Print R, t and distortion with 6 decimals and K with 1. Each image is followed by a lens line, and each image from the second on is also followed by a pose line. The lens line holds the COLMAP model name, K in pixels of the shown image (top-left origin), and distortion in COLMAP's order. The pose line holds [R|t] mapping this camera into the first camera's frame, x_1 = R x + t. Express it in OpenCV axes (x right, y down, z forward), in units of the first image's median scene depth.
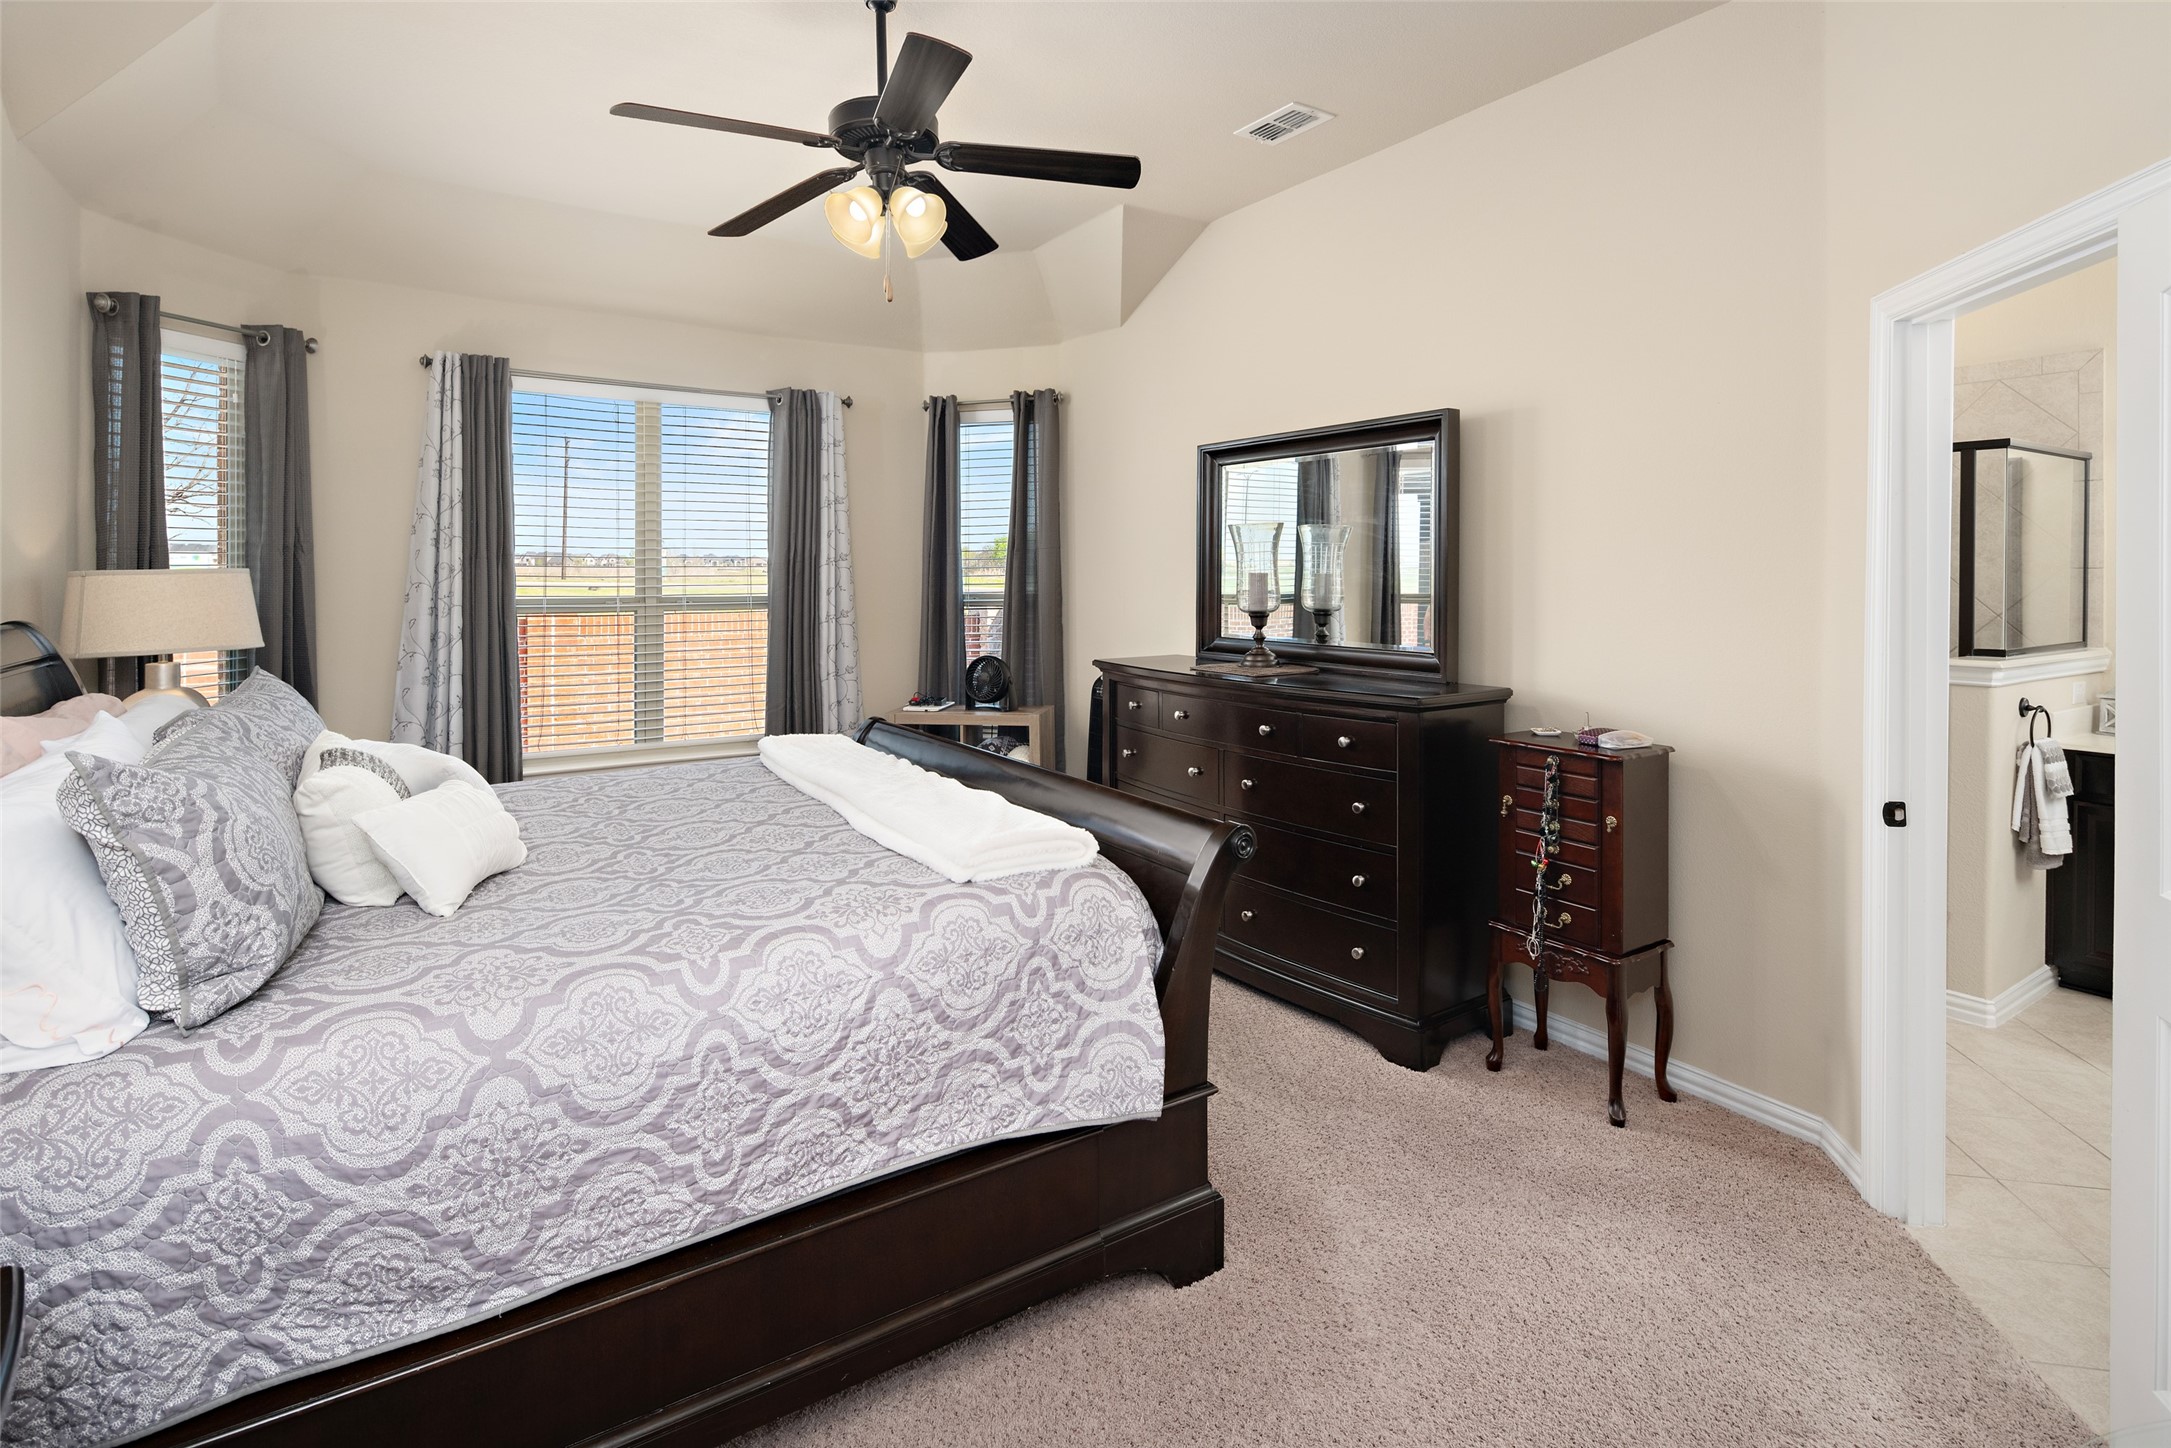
lens RADIAL K [[1045.8, 0, 1100.9], [0, 1045.8, 589.1], [0, 0, 1]] dist [-0.003269, 0.000726]
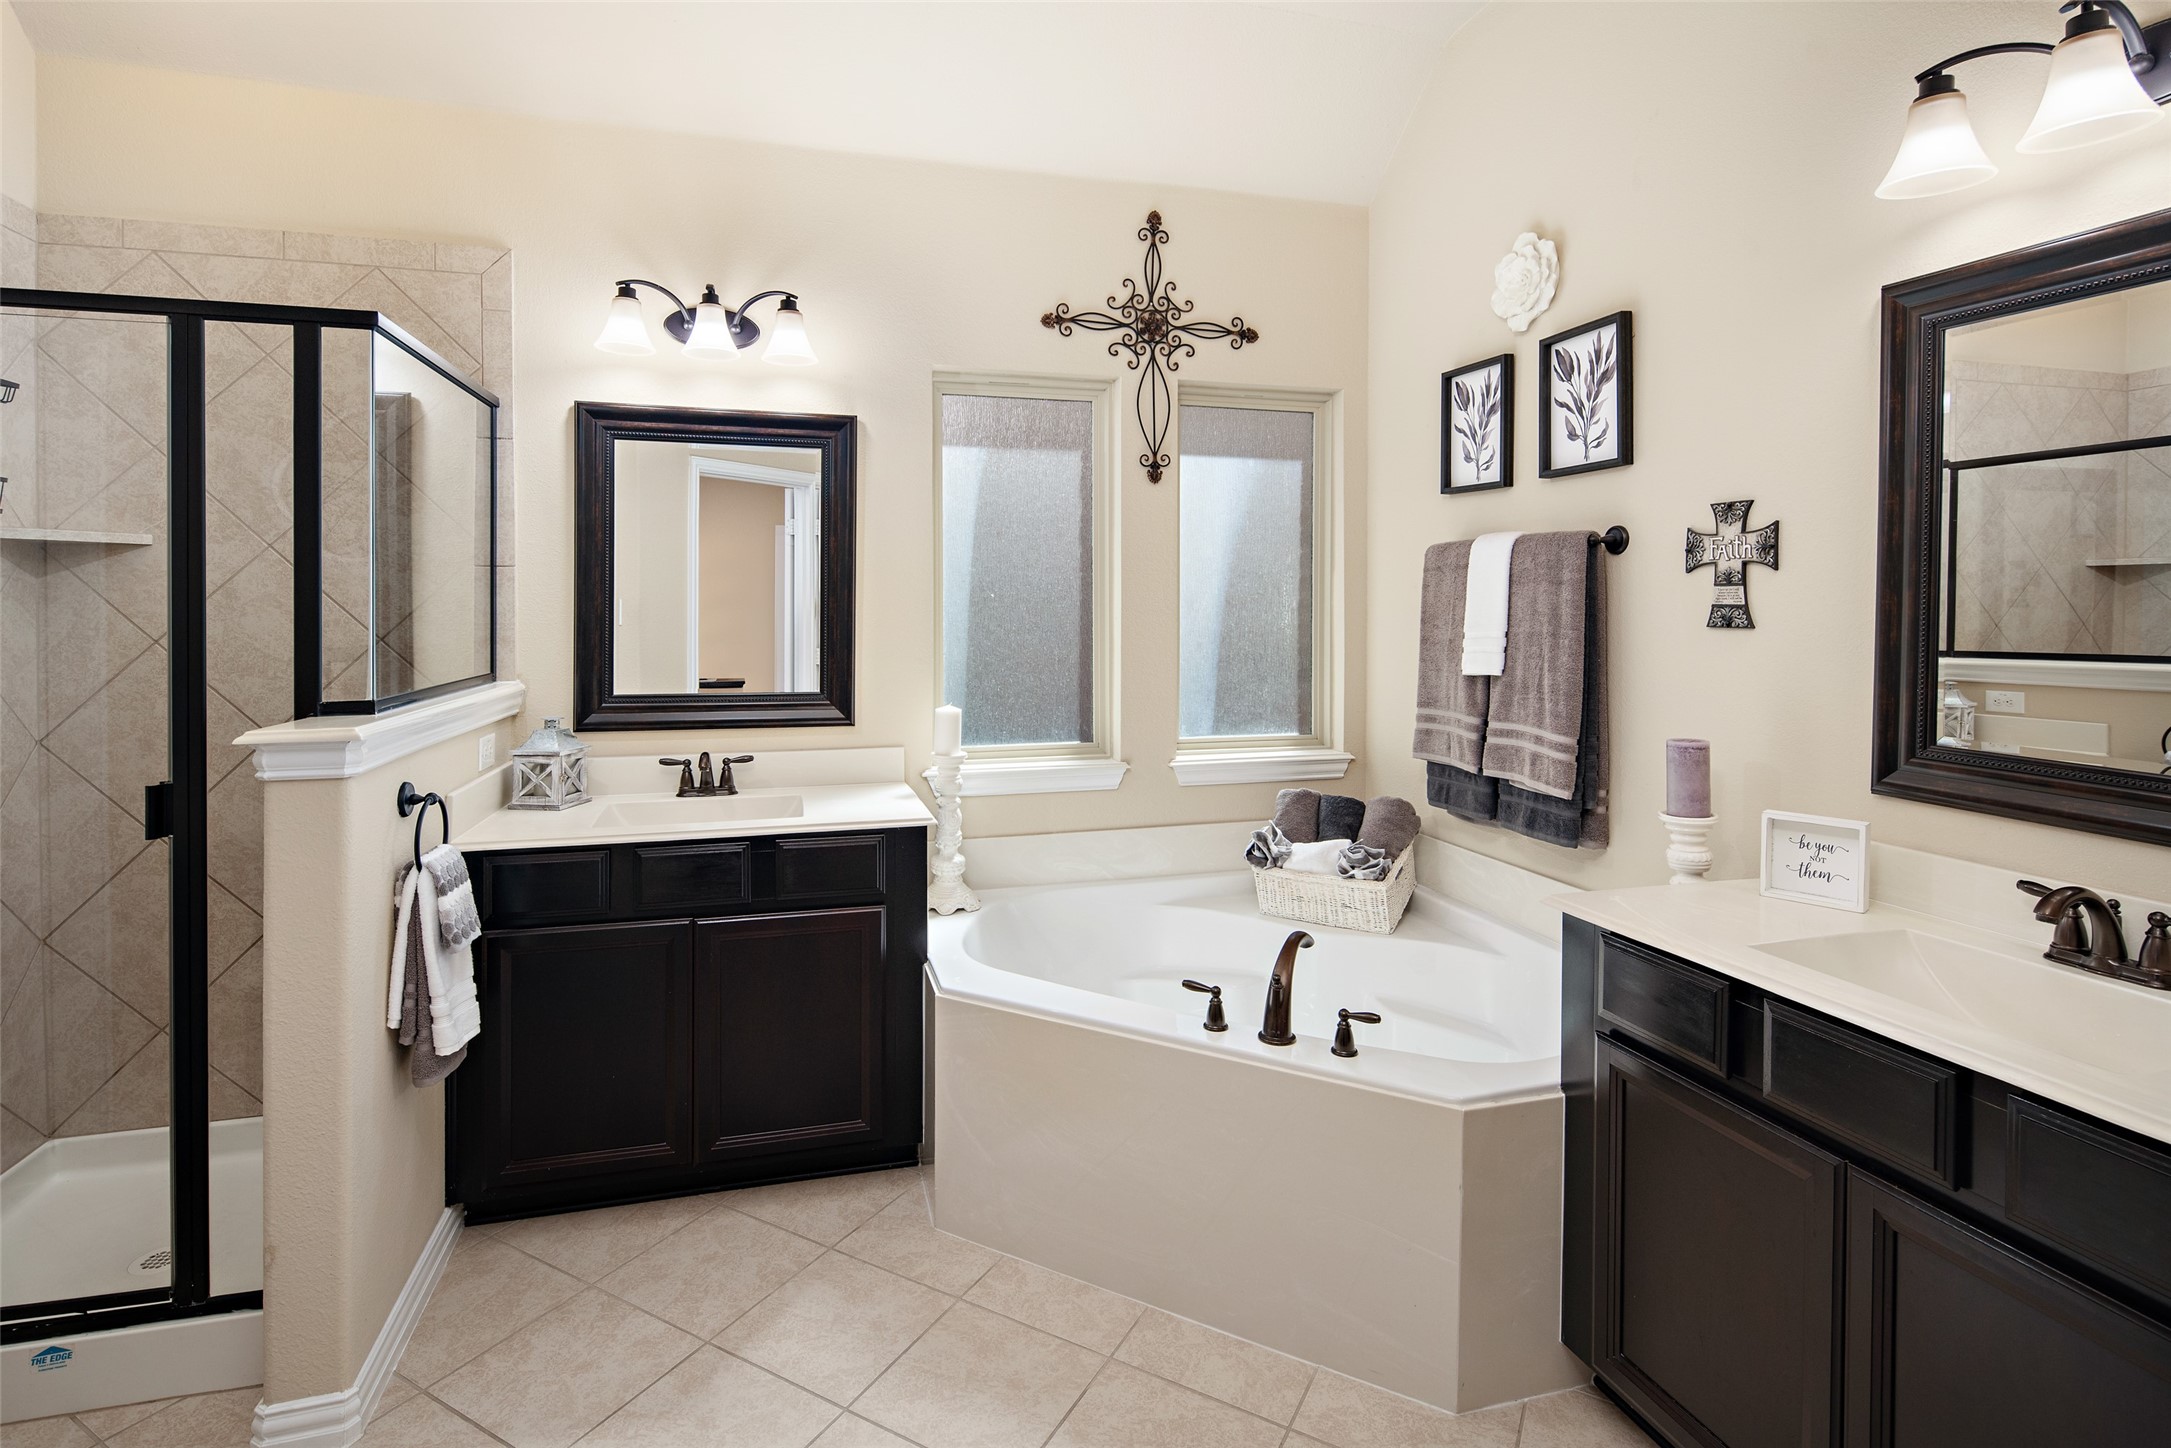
lens RADIAL K [[1045.8, 0, 1060.4], [0, 1045.8, 629.9], [0, 0, 1]] dist [-0.003269, 0.000726]
pose [[0.310387, -0.011742, 0.950538, 0.458410], [0.003222, 0.999931, 0.011300, 0.015972], [-0.950605, -0.000445, 0.310403, 0.487920]]
